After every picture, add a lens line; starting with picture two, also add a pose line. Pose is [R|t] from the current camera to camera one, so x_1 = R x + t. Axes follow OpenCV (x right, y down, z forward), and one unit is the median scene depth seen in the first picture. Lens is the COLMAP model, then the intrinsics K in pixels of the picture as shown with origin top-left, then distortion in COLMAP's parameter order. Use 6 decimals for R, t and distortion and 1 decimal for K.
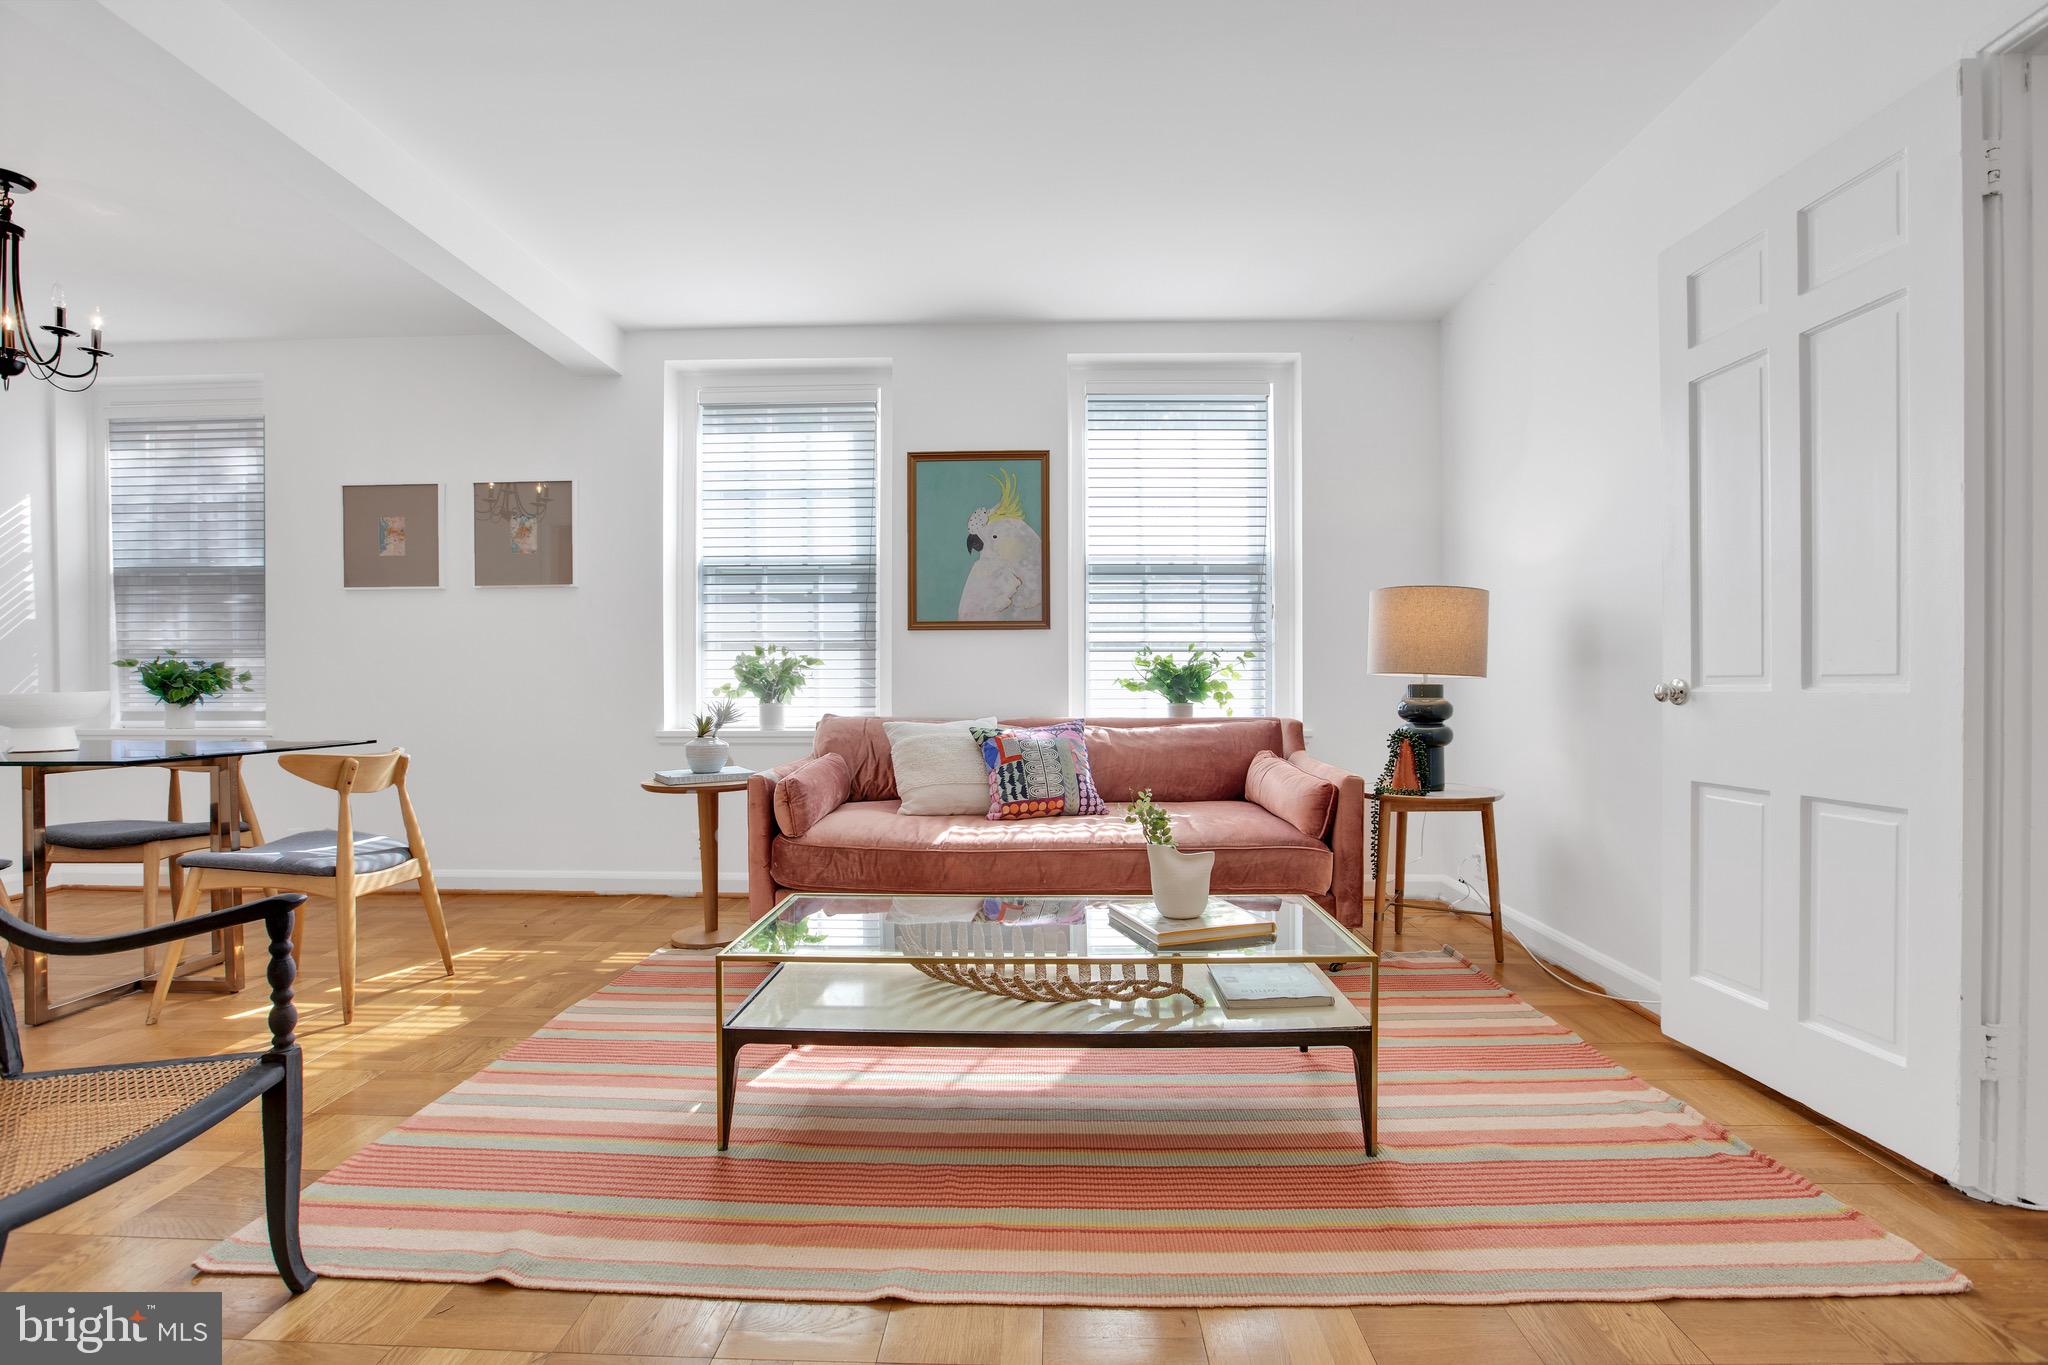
lens RADIAL K [[965.6, 0, 1034.9], [0, 965.6, 687.0], [0, 0, 1]] dist [-0.051161, 0.018381]
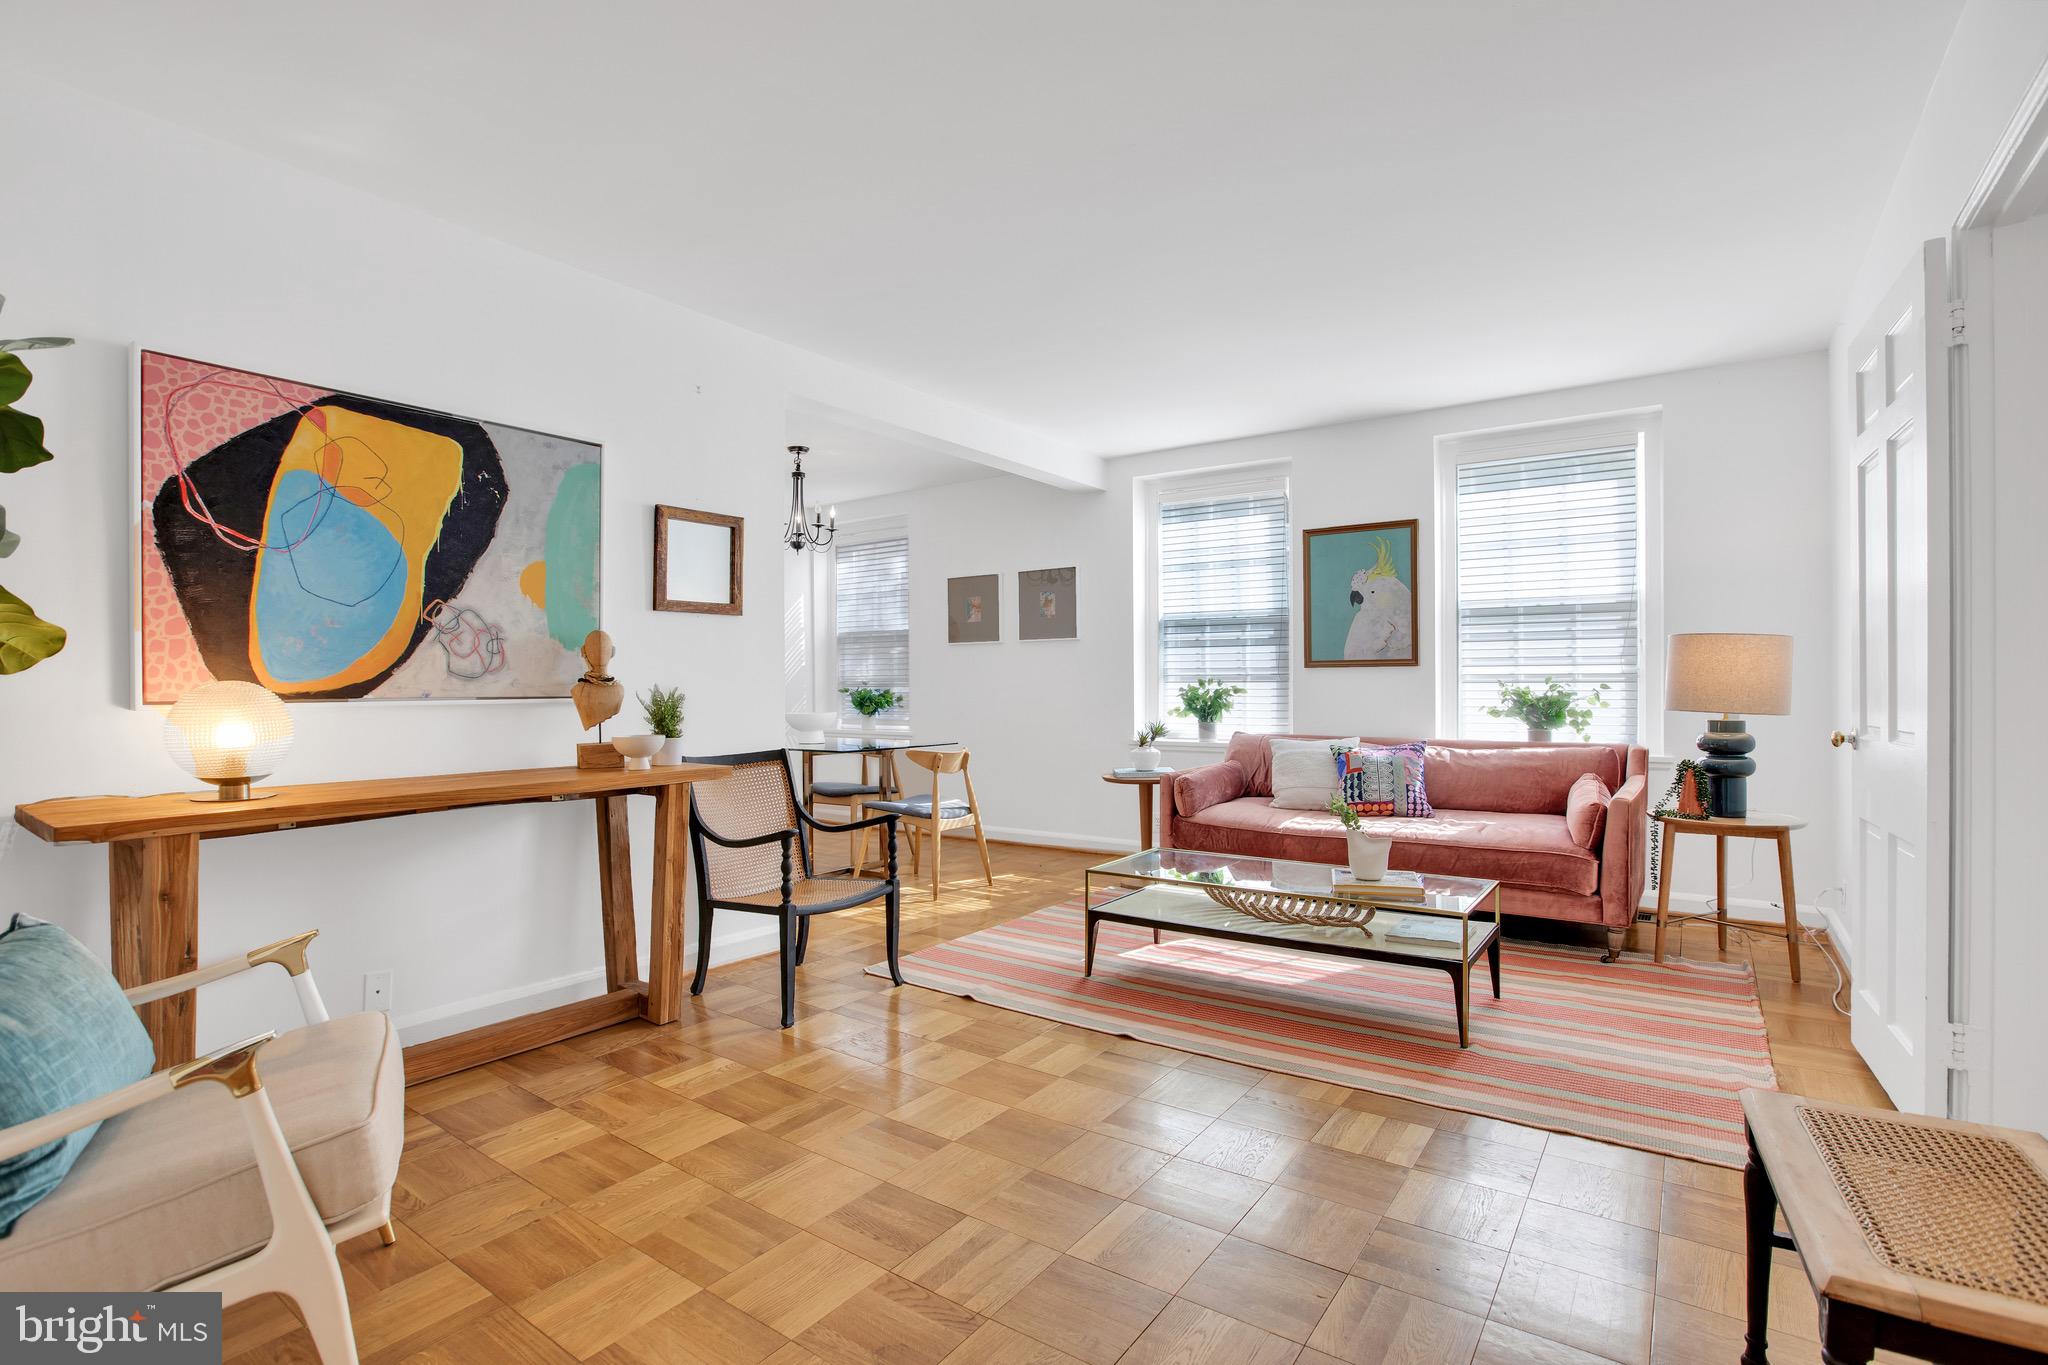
lens RADIAL K [[965.6, 0, 1033.0], [0, 965.6, 683.6], [0, 0, 1]] dist [-0.051161, 0.018381]
pose [[0.837809, -0.001456, -0.545961, 0.317896], [-0.001928, 0.999982, -0.005625, -0.035369], [0.545960, 0.005765, 0.837792, -0.326845]]
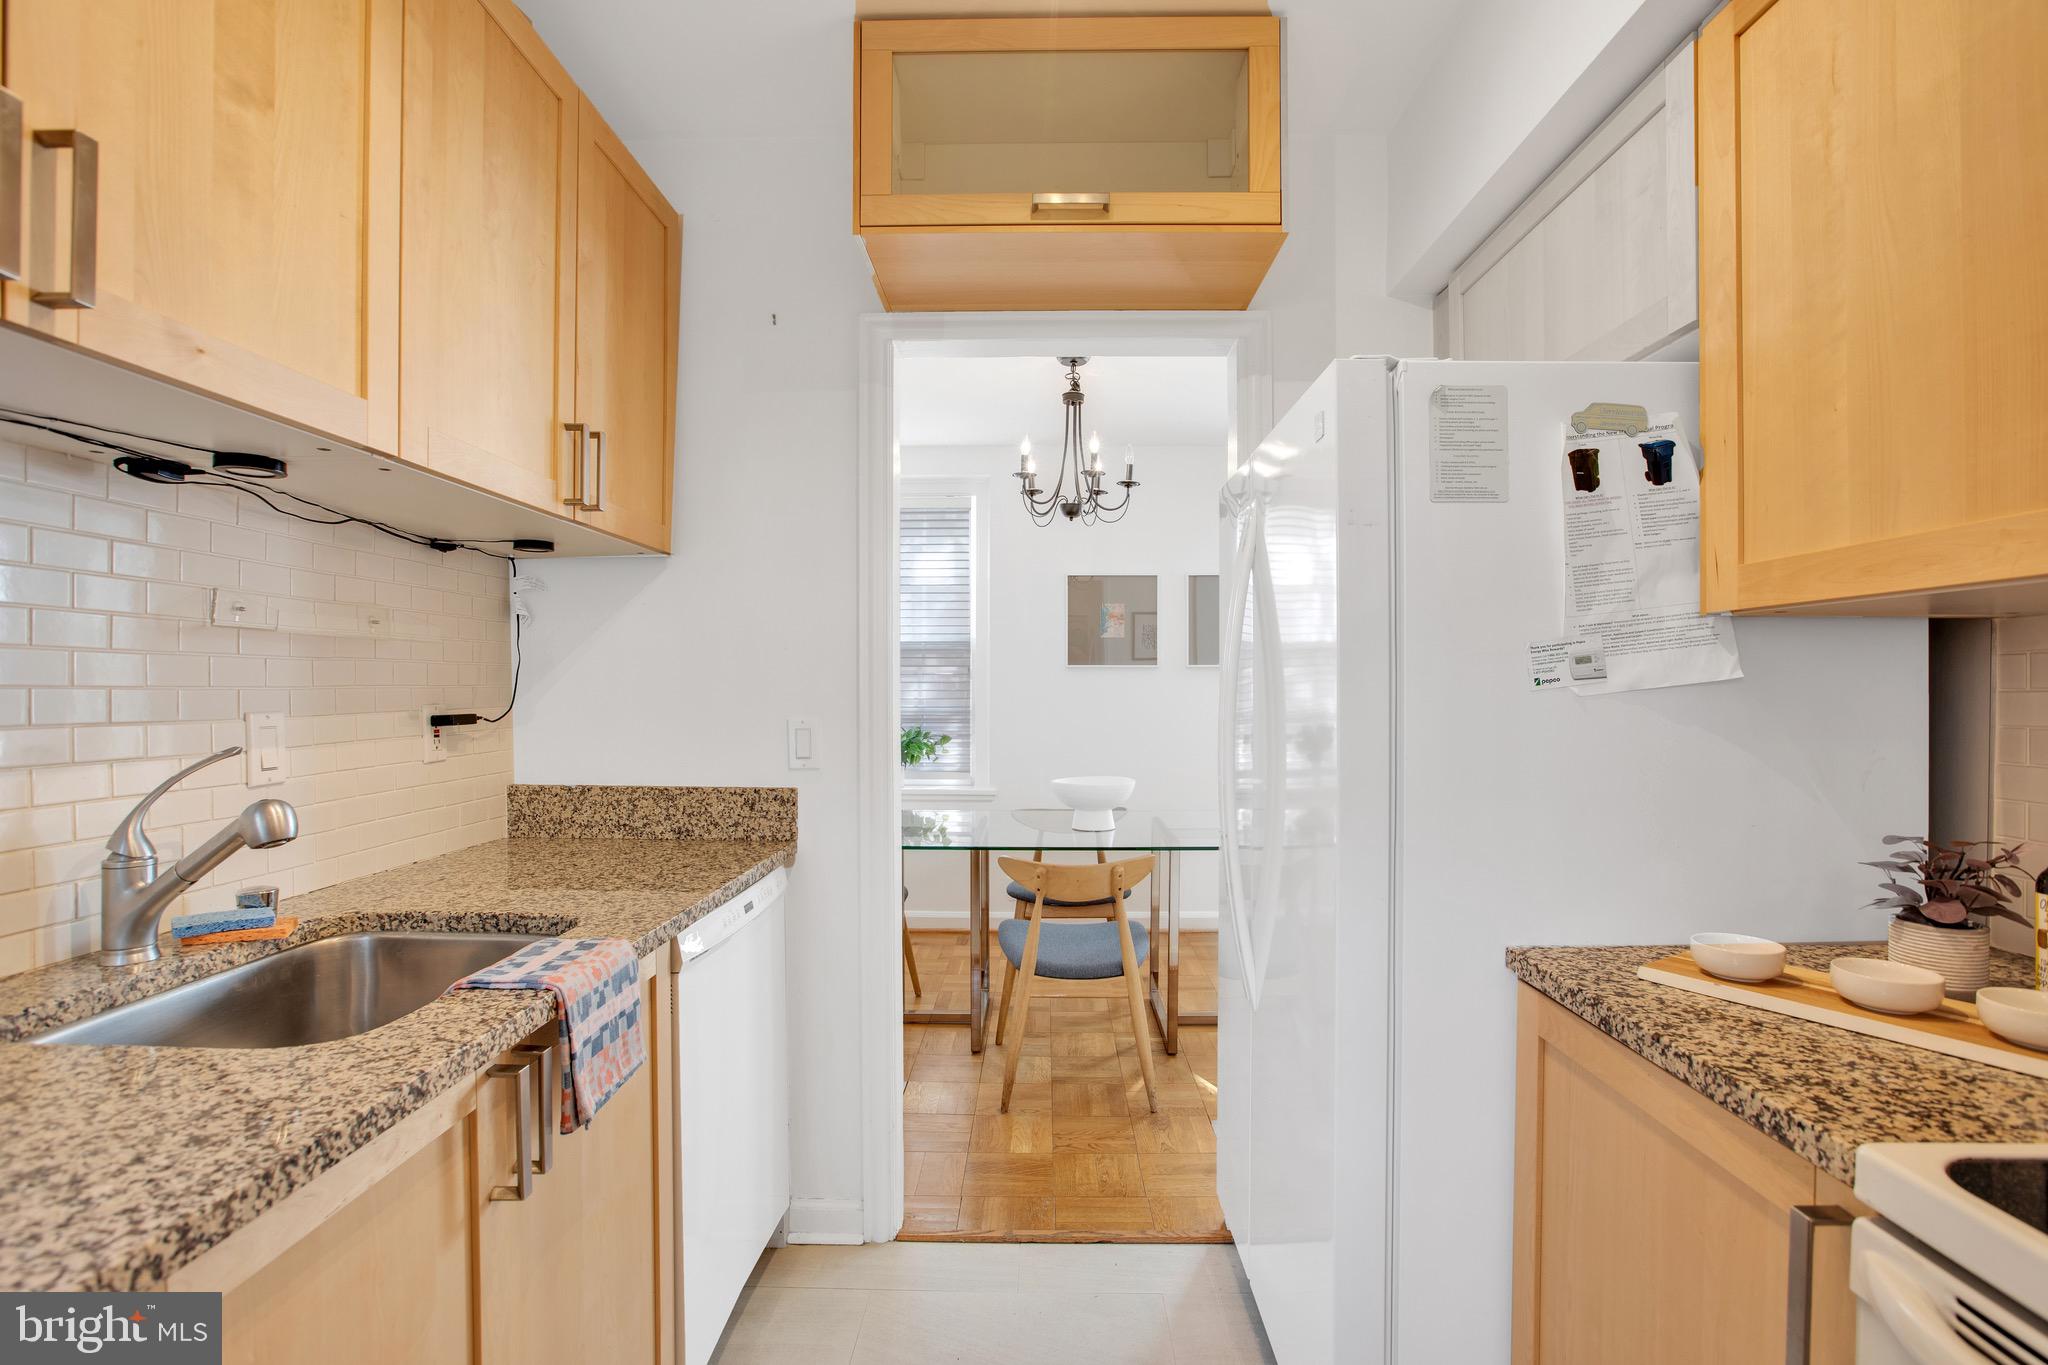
lens RADIAL K [[965.6, 0, 1025.7], [0, 965.6, 689.6], [0, 0, 1]] dist [-0.051161, 0.018381]
pose [[0.999965, -0.000257, -0.008308, -0.923944], [0.000179, 0.999956, -0.009385, -0.077004], [0.008310, 0.009384, 0.999921, -0.207625]]
